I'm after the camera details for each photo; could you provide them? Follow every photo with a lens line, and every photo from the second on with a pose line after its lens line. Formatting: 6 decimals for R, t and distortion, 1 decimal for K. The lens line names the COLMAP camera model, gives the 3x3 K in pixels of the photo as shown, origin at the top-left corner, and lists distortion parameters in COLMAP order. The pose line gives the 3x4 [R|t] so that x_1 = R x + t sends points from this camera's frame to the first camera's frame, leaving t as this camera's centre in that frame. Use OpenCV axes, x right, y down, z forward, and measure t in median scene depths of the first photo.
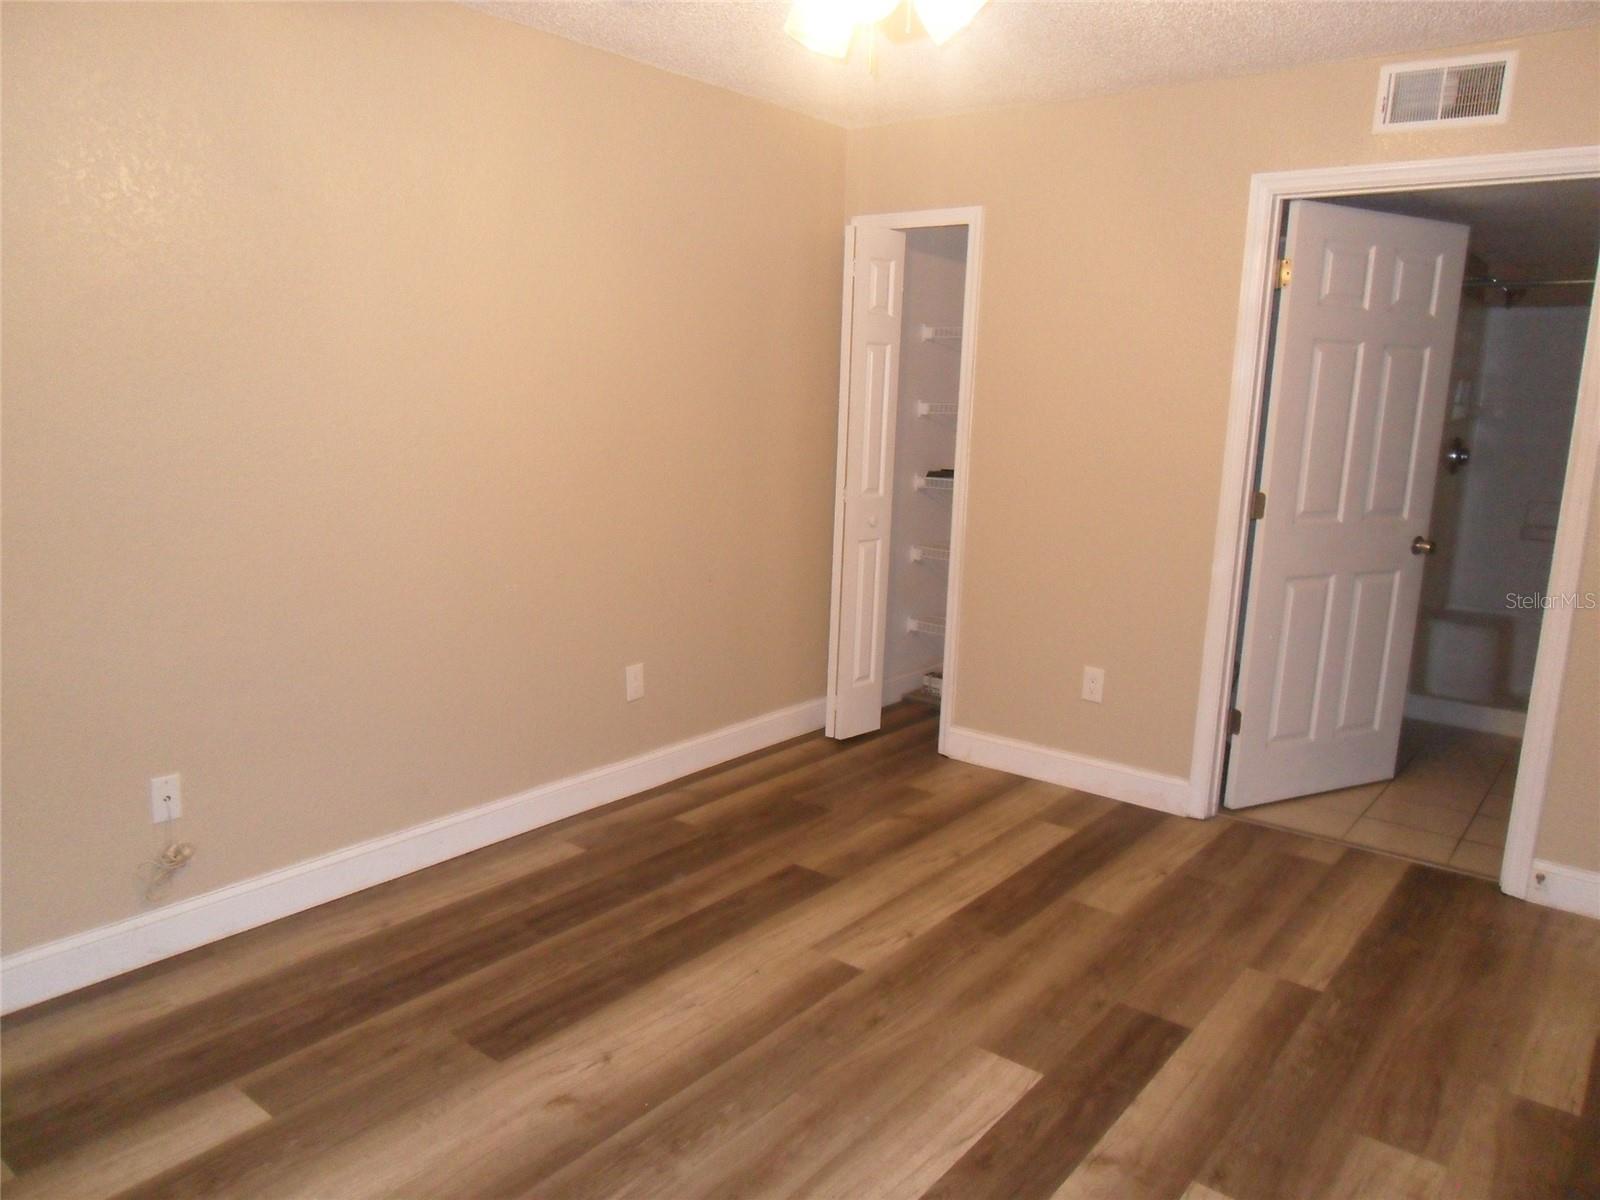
lens RADIAL K [[1120.8, 0, 800.0], [0, 1120.8, 600.0], [0, 0, 1]] dist [-0.001409, -0.003250]
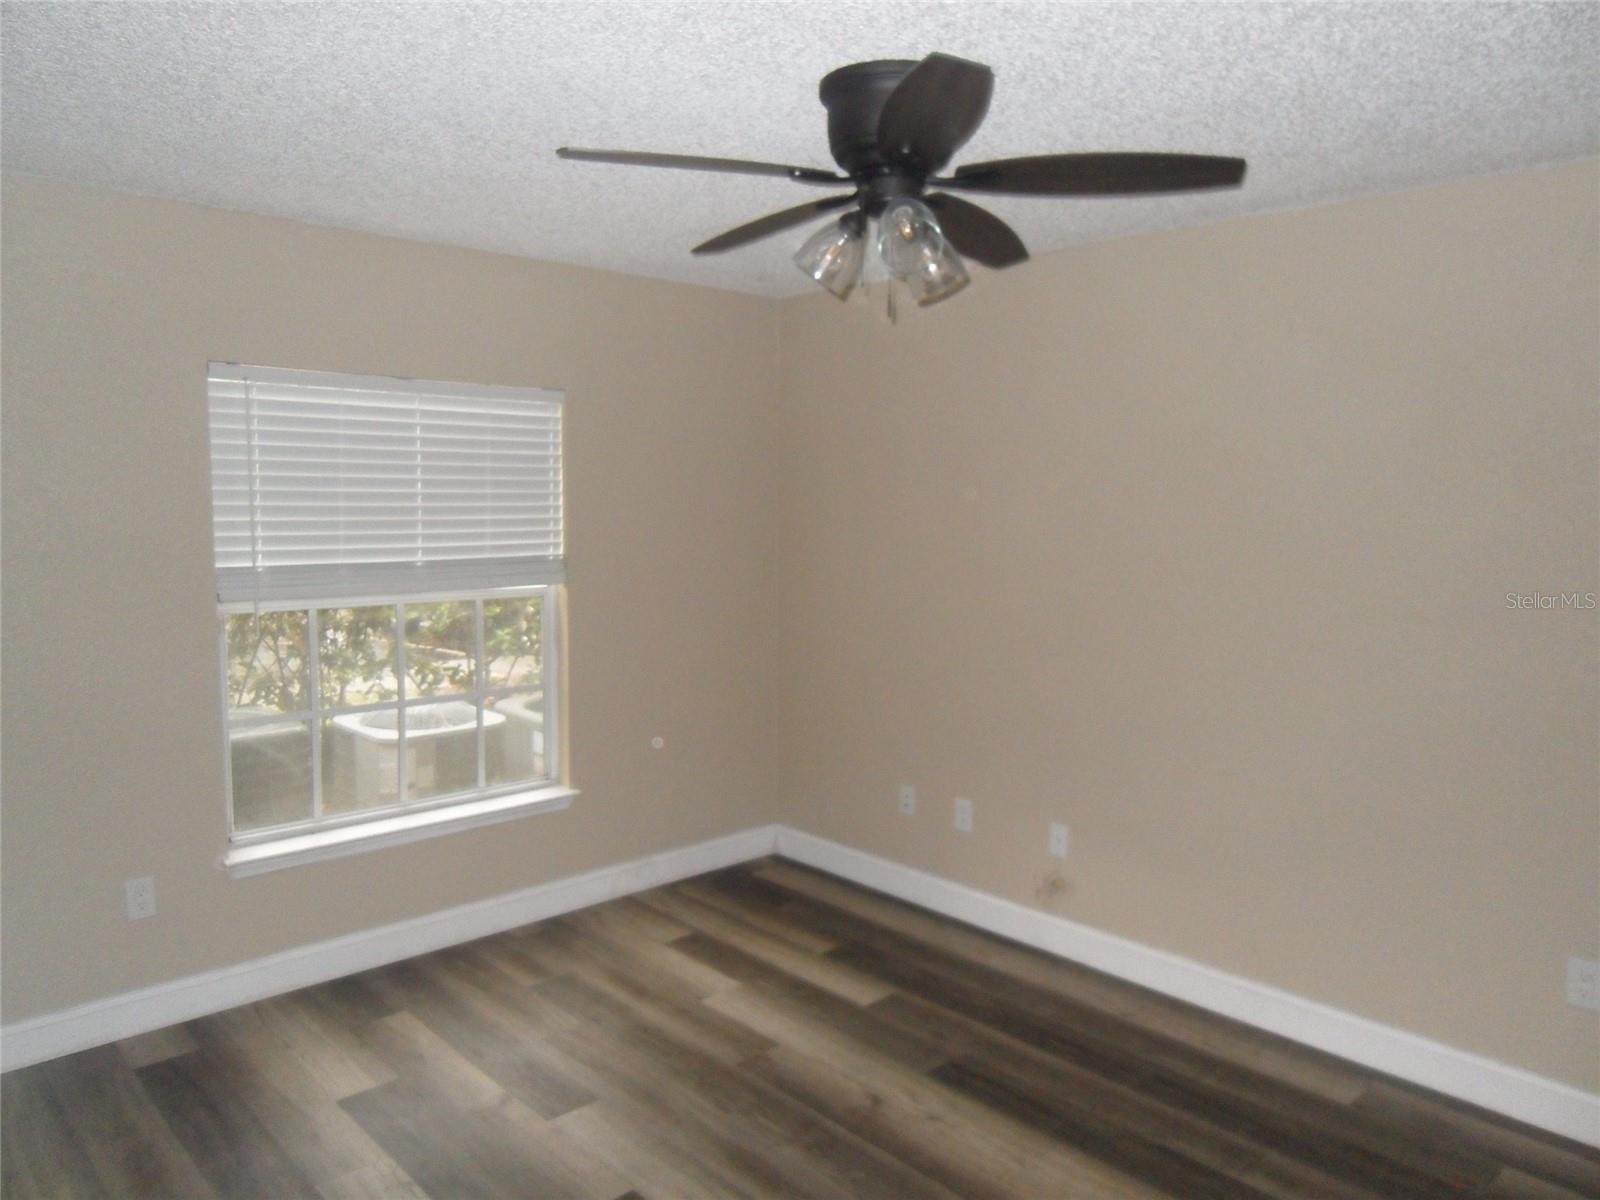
lens RADIAL K [[1120.8, 0, 800.0], [0, 1120.8, 600.0], [0, 0, 1]] dist [-0.001409, -0.003250]
pose [[-0.119996, 0.074360, -0.989986, 0.862656], [-0.204503, 0.973954, 0.097943, -0.192574], [0.971483, 0.214208, -0.101664, 0.752232]]
